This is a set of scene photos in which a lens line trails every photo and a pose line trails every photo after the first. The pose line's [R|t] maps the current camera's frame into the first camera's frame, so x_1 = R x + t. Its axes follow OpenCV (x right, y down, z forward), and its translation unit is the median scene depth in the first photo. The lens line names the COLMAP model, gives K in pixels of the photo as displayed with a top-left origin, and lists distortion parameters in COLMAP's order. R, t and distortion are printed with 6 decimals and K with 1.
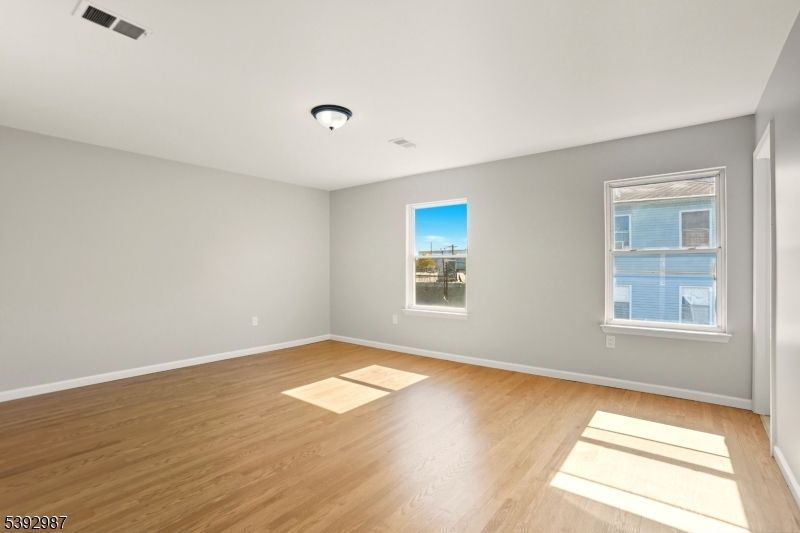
lens RADIAL K [[370.9, 0, 400.0], [0, 370.9, 261.9], [0, 0, 1]] dist [-0.076890, 0.035464]
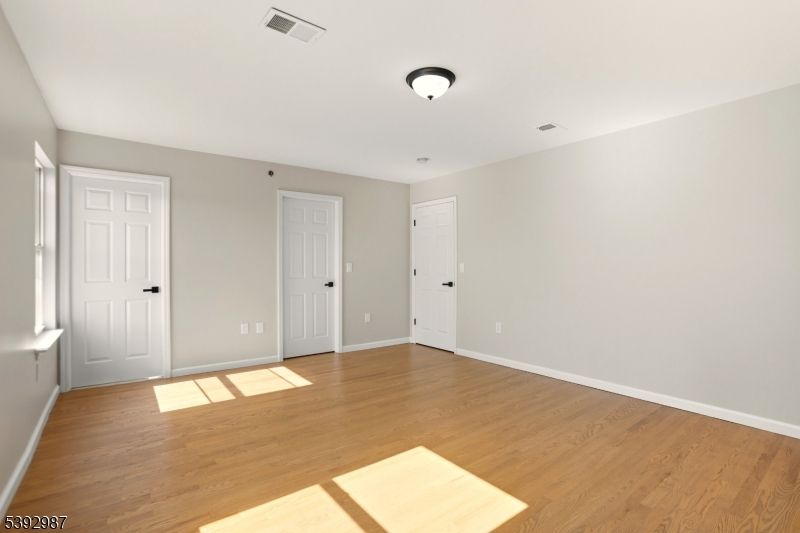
lens RADIAL K [[370.9, 0, 400.0], [0, 370.9, 261.9], [0, 0, 1]] dist [-0.076890, 0.035464]
pose [[-0.966962, 0.000557, 0.254919, -0.378310], [-0.003494, 0.999875, -0.015435, 0.021807], [-0.254896, -0.015816, -0.966839, 2.084619]]
